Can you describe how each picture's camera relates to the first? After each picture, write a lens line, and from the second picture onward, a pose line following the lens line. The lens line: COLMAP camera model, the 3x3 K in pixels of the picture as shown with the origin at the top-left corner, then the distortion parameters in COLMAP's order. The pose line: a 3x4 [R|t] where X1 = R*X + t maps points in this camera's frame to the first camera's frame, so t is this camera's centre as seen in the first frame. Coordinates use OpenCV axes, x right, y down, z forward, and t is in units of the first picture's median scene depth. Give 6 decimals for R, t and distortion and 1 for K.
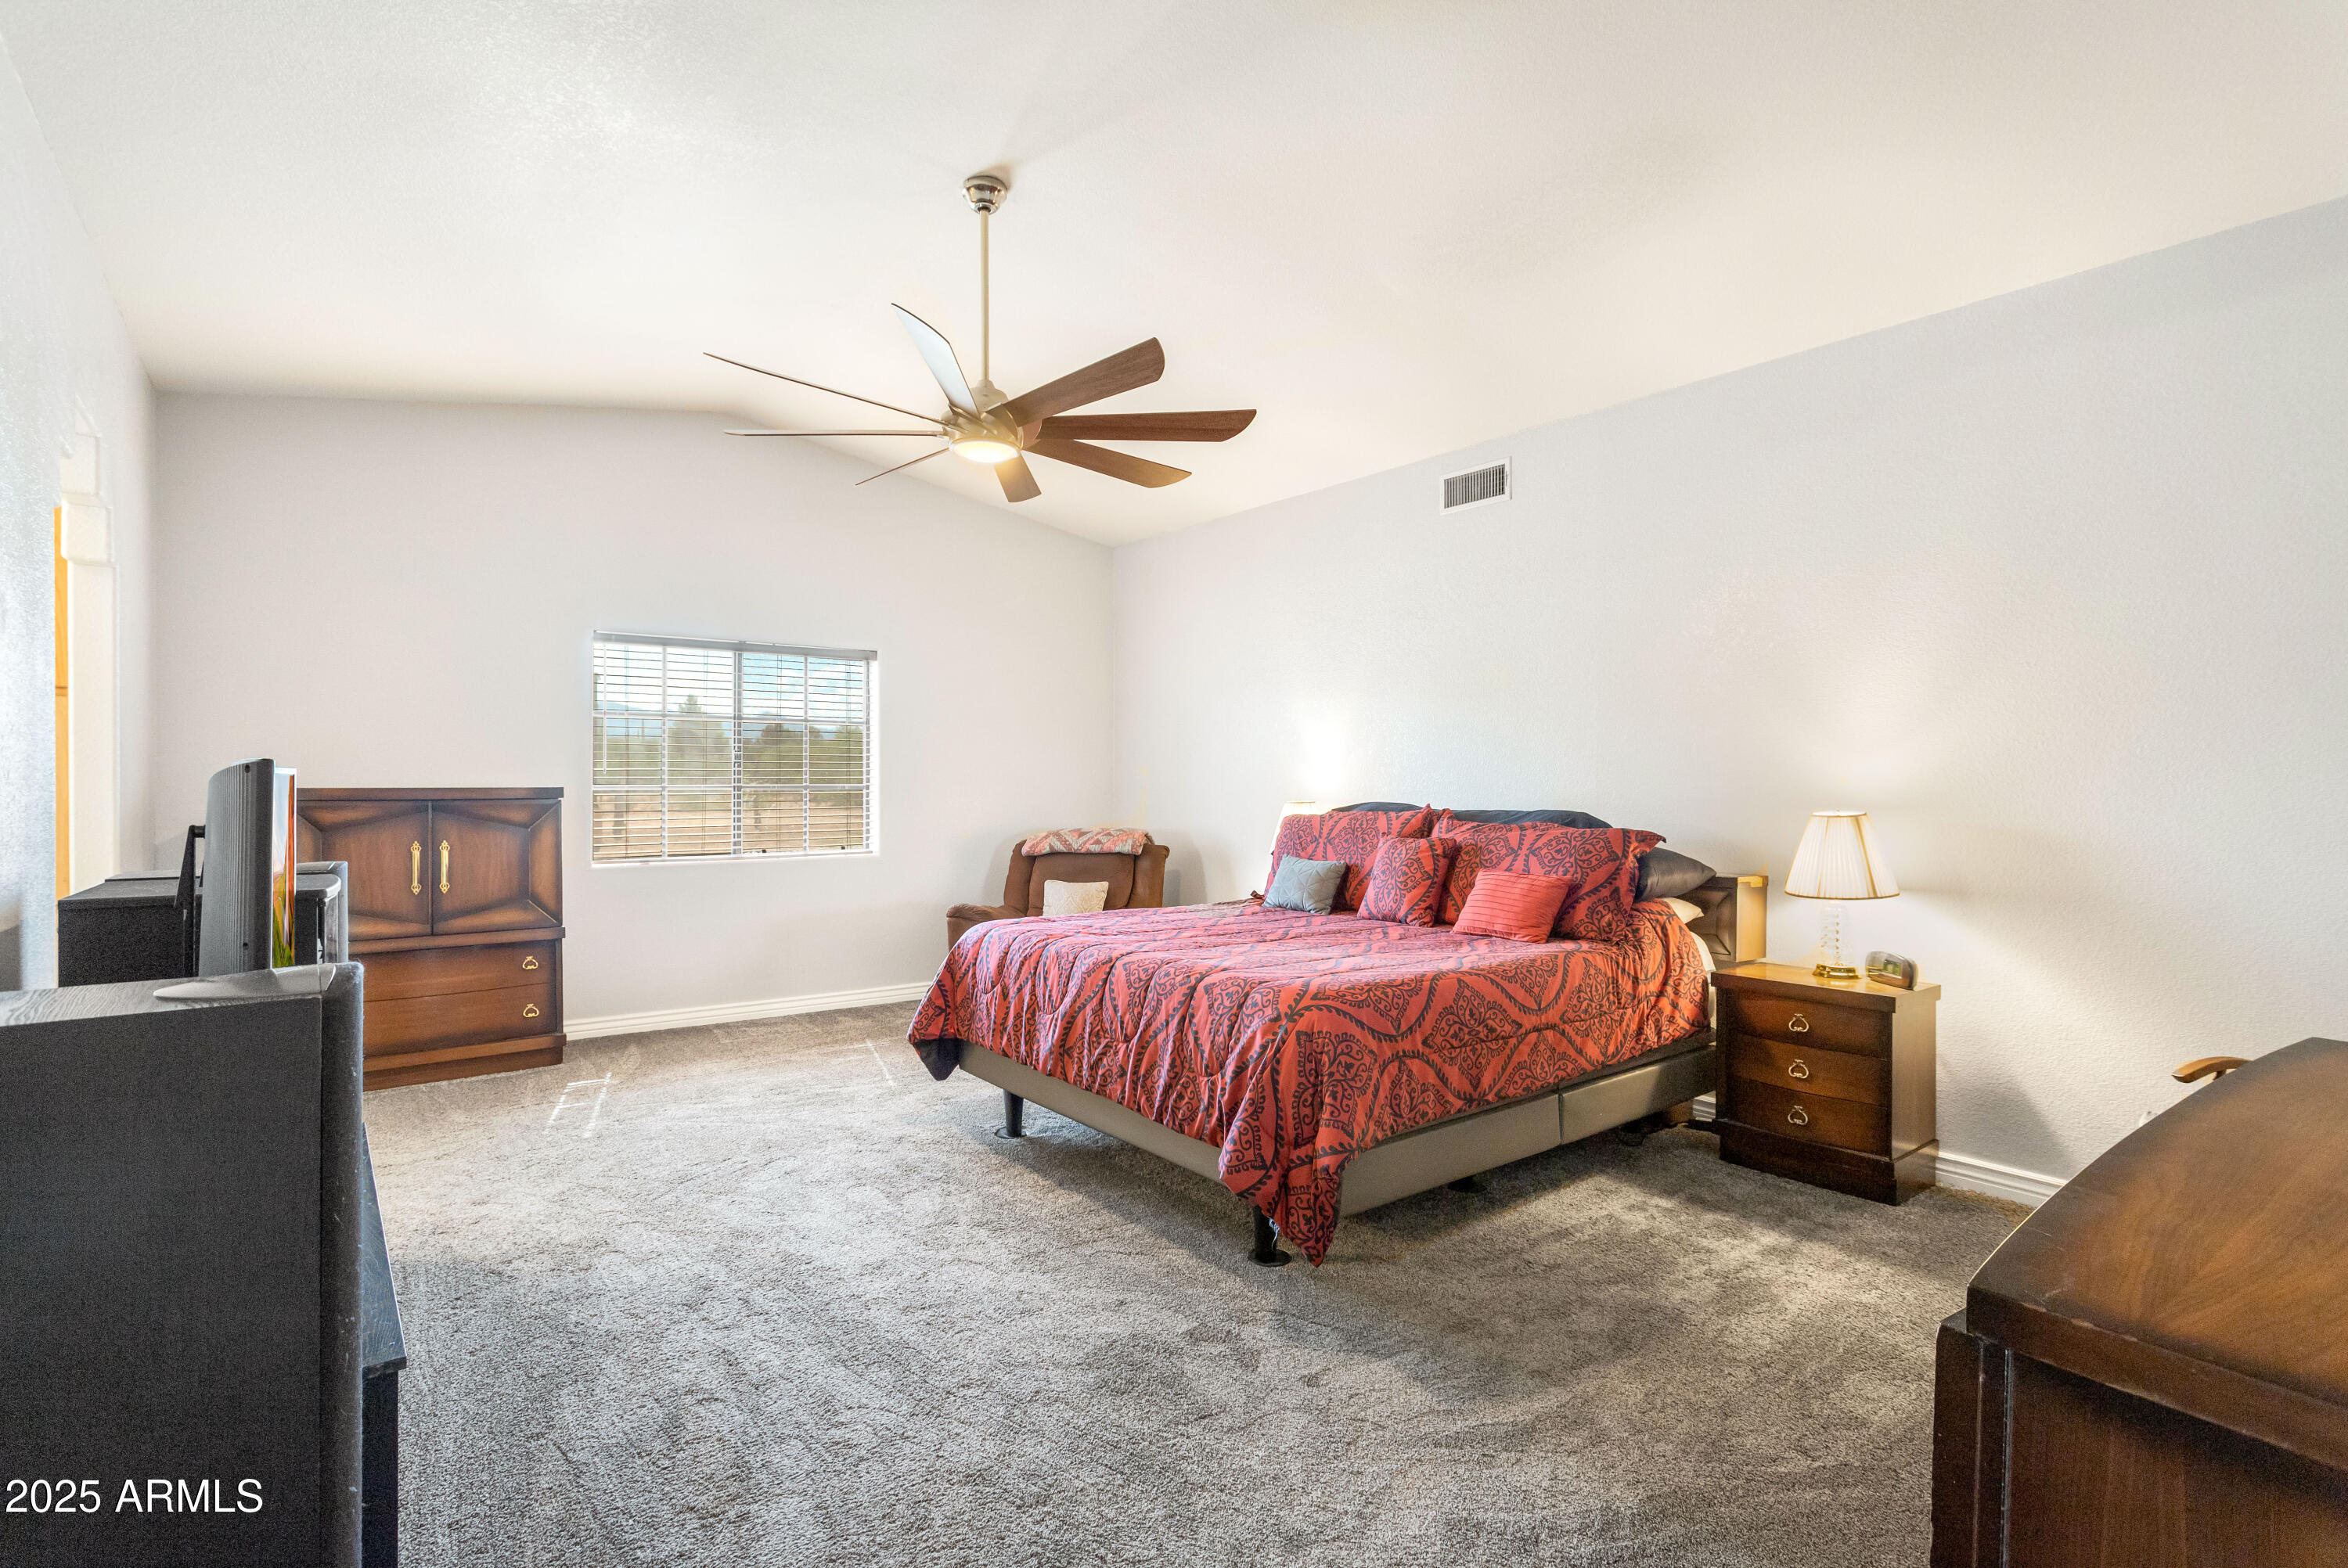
lens RADIAL K [[1140.9, 0, 1166.4], [0, 1140.9, 763.5], [0, 0, 1]] dist [-0.002158, -0.000011]
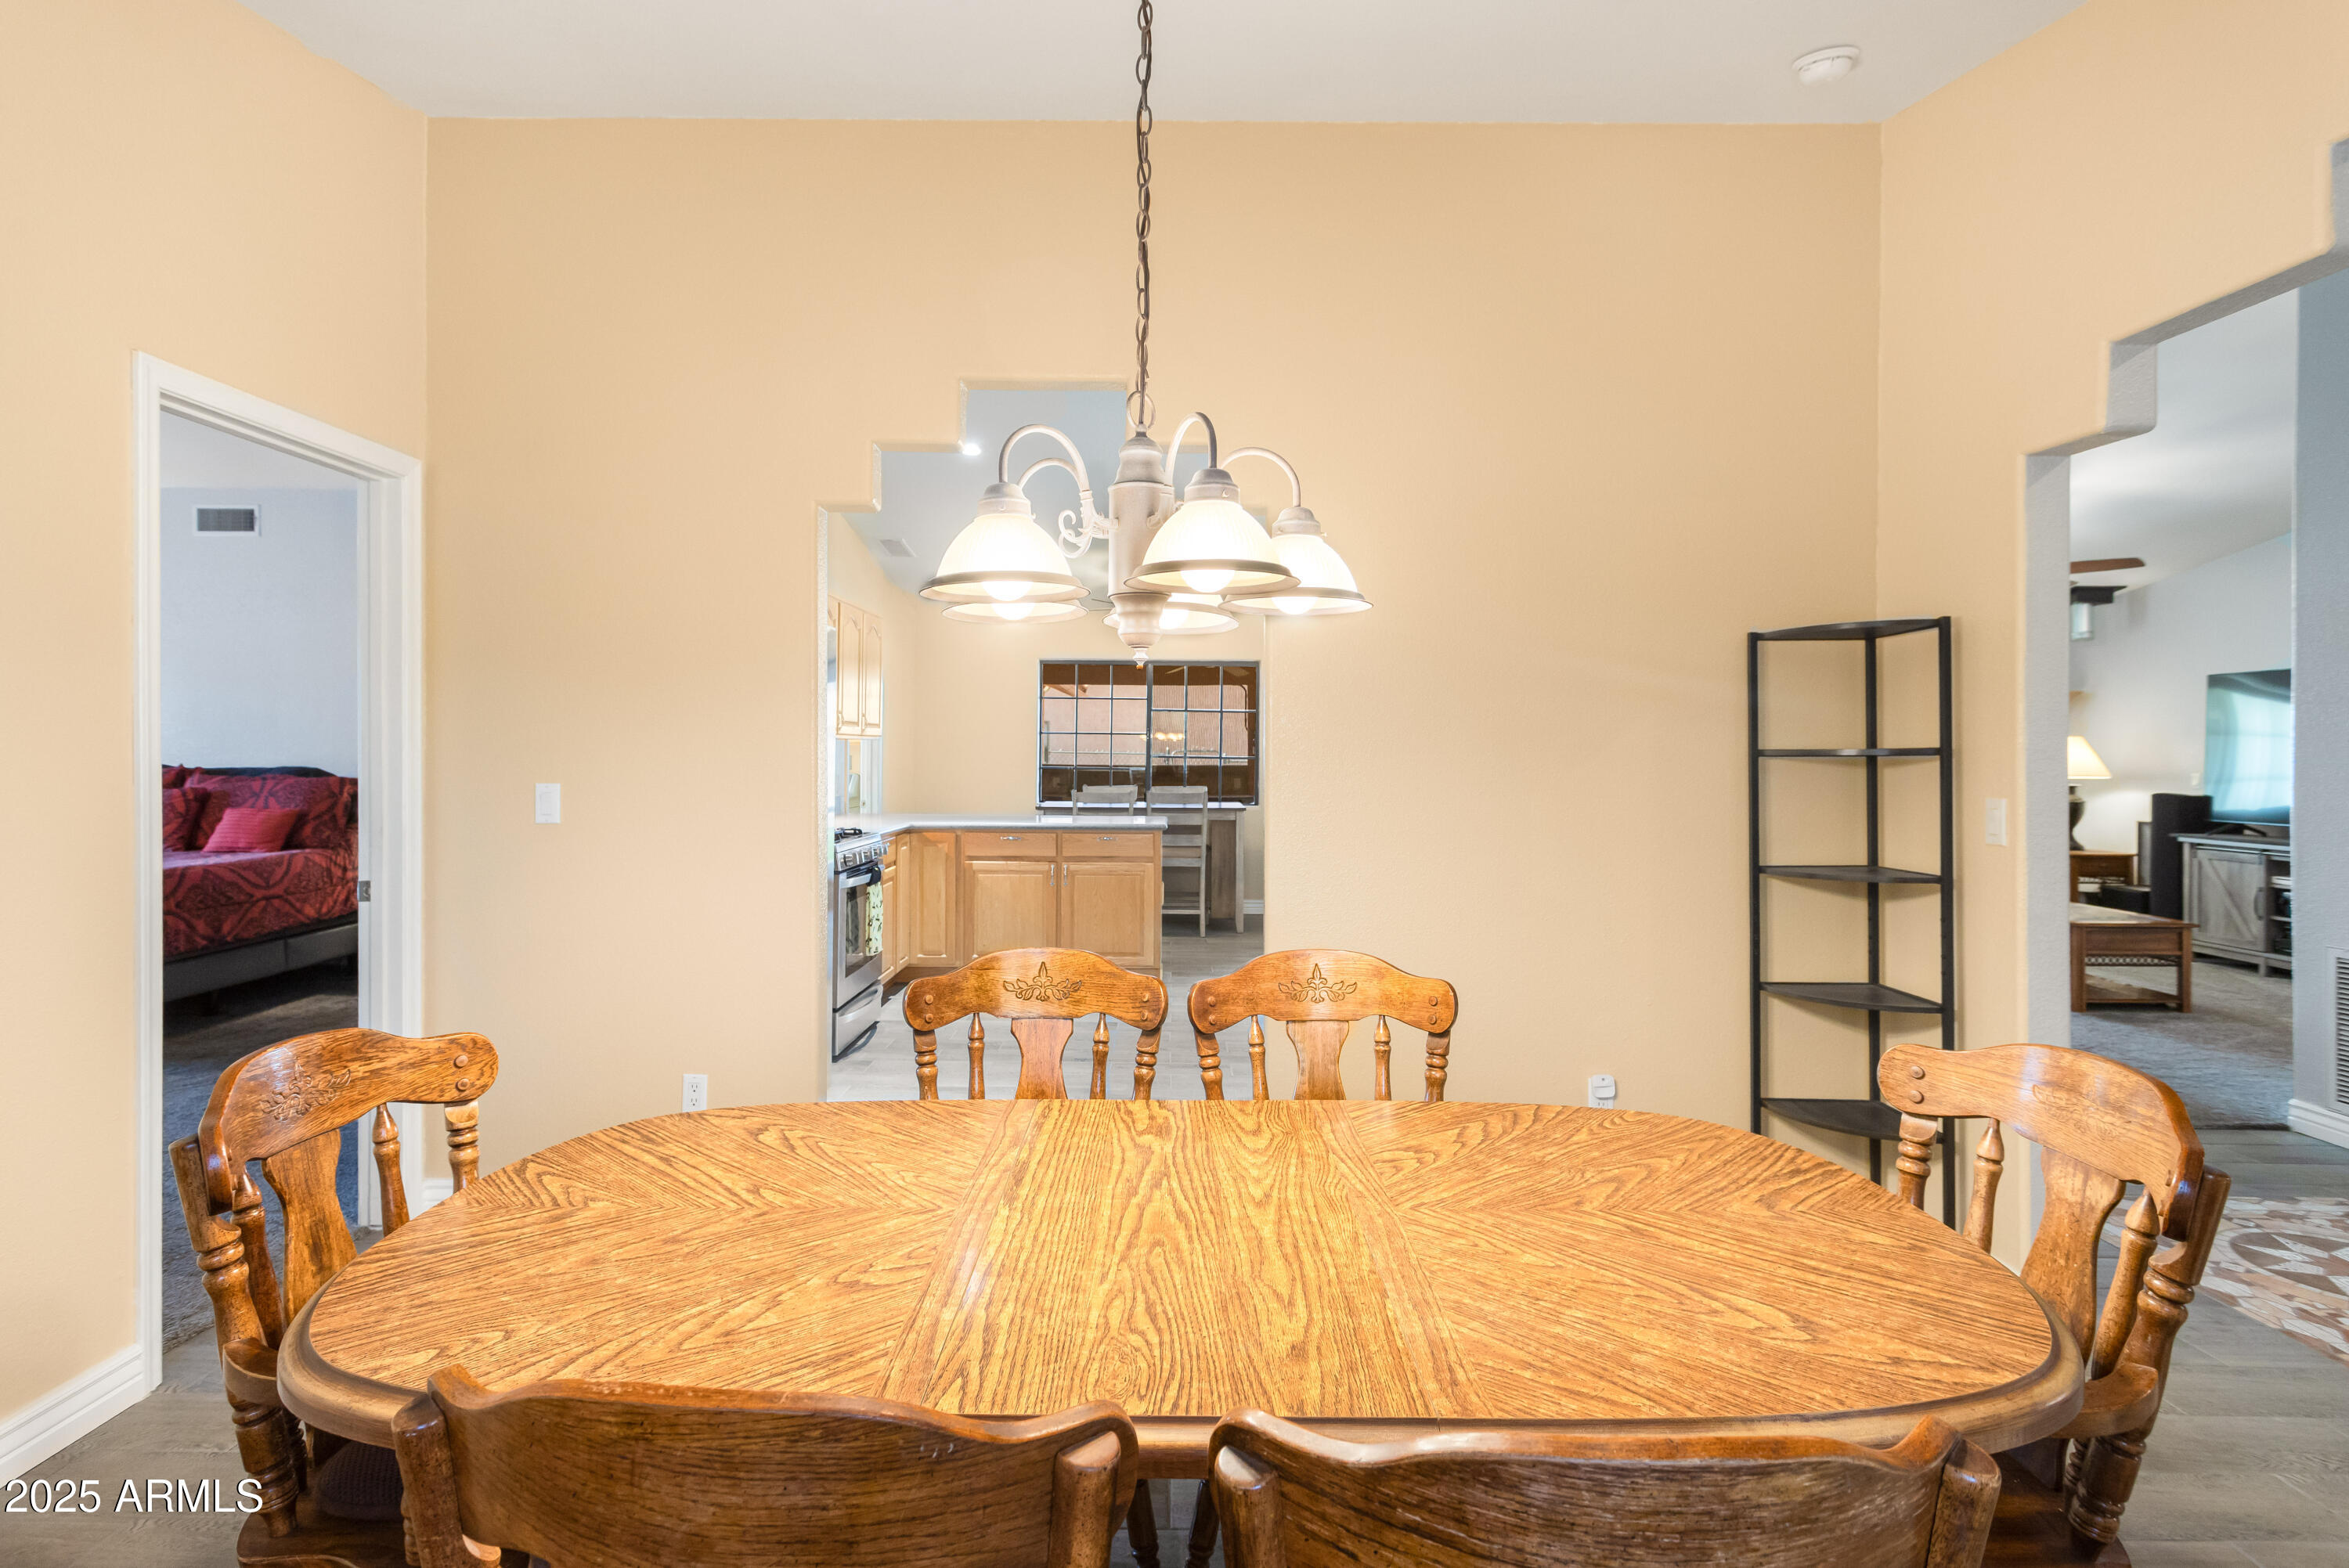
lens RADIAL K [[1141.4, 0, 1166.9], [0, 1141.4, 763.5], [0, 0, 1]] dist [-0.002158, -0.000011]
pose [[0.592707, -0.007245, 0.805386, -0.190477], [-0.014821, 0.999692, 0.019900, -0.009301], [-0.805282, -0.023732, 0.592417, -0.853541]]
